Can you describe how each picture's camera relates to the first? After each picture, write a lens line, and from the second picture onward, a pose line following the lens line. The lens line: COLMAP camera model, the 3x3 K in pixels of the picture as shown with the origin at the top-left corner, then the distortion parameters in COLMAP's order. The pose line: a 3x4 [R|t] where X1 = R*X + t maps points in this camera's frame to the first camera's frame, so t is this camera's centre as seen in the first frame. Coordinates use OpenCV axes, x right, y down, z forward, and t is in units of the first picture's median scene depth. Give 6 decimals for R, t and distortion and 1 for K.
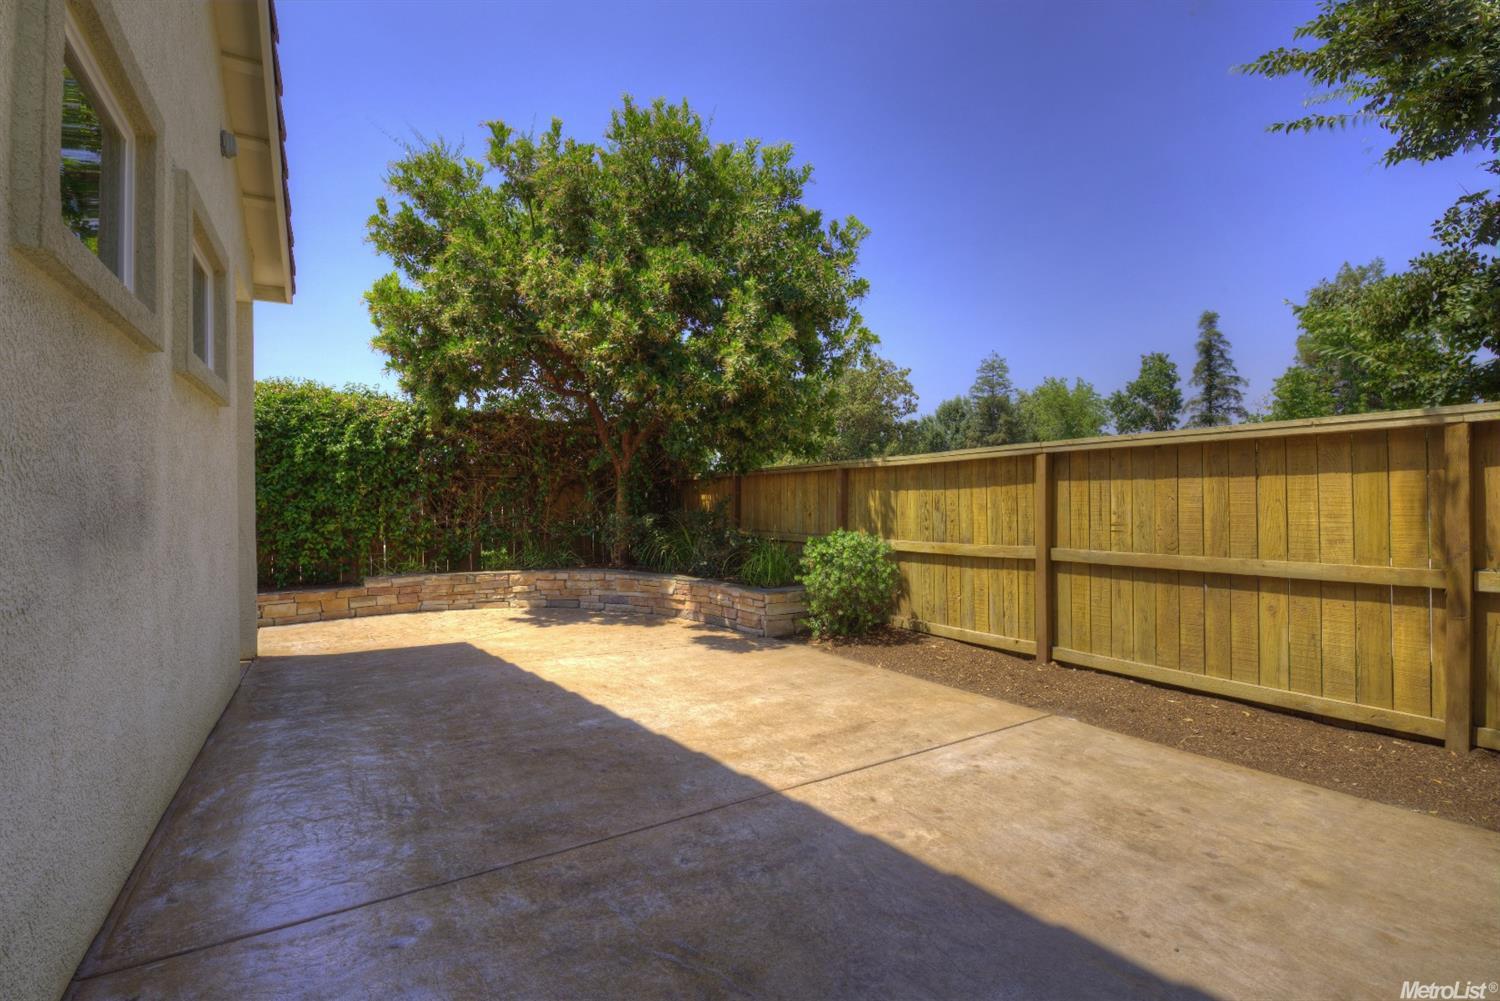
lens RADIAL K [[651.9, 0, 754.4], [0, 651.9, 501.7], [0, 0, 1]] dist [-0.002684, -0.012275]
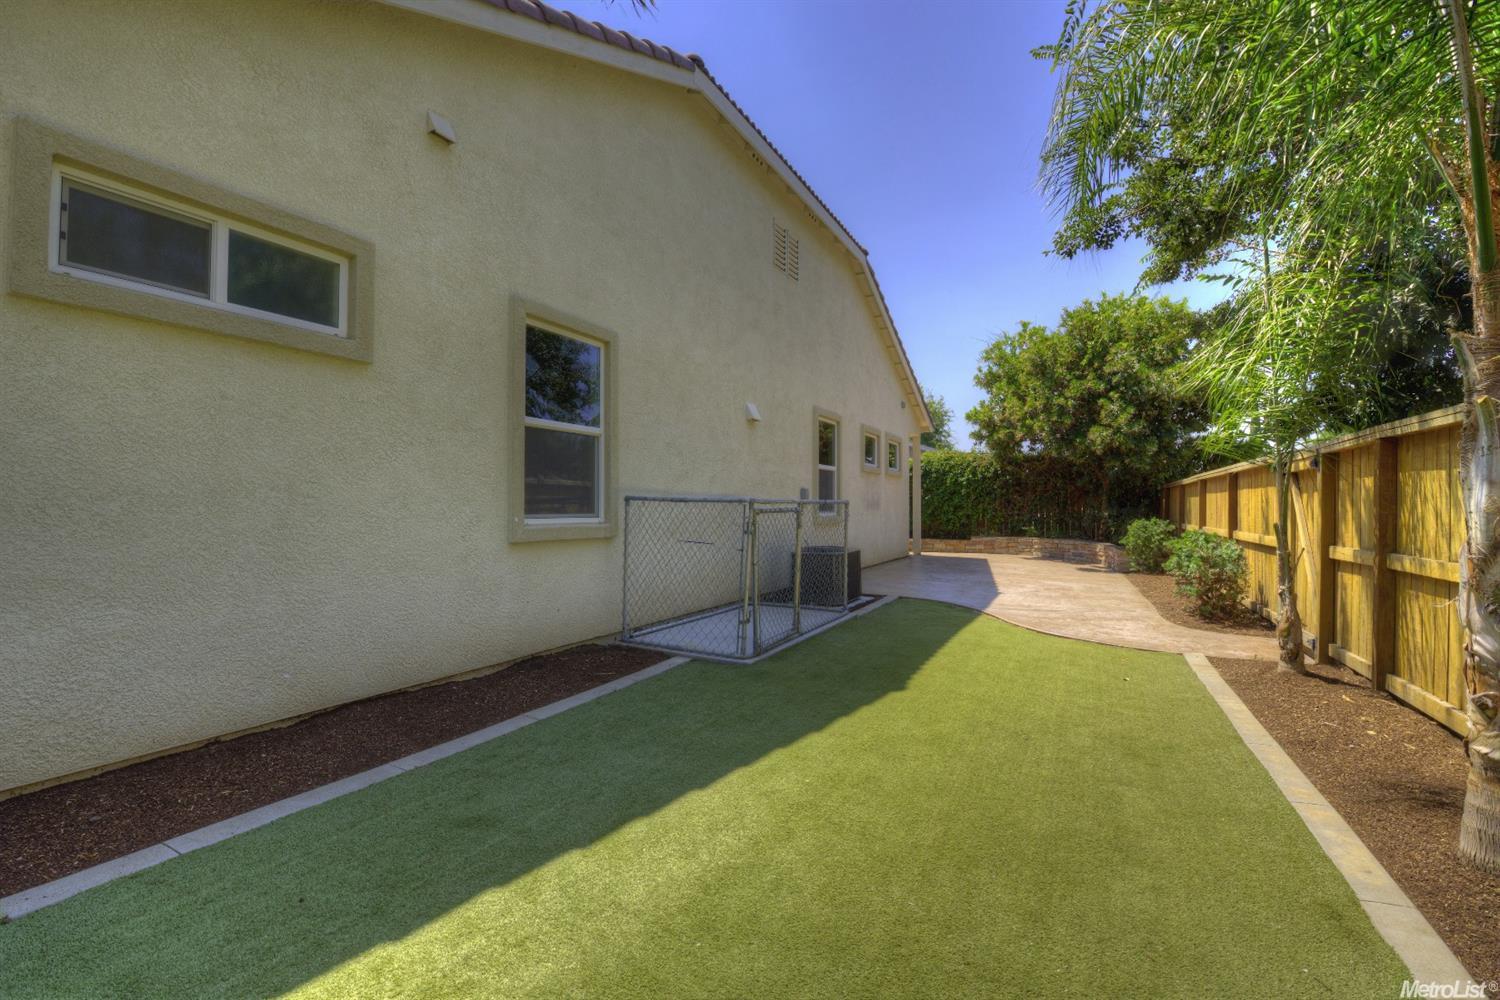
lens RADIAL K [[651.9, 0, 754.4], [0, 651.9, 501.2], [0, 0, 1]] dist [-0.002684, -0.012275]
pose [[0.504428, 0.003269, -0.863447, 1.021749], [-0.006133, 0.999981, 0.000203, -0.000545], [0.863432, 0.005193, 0.504439, -0.834514]]
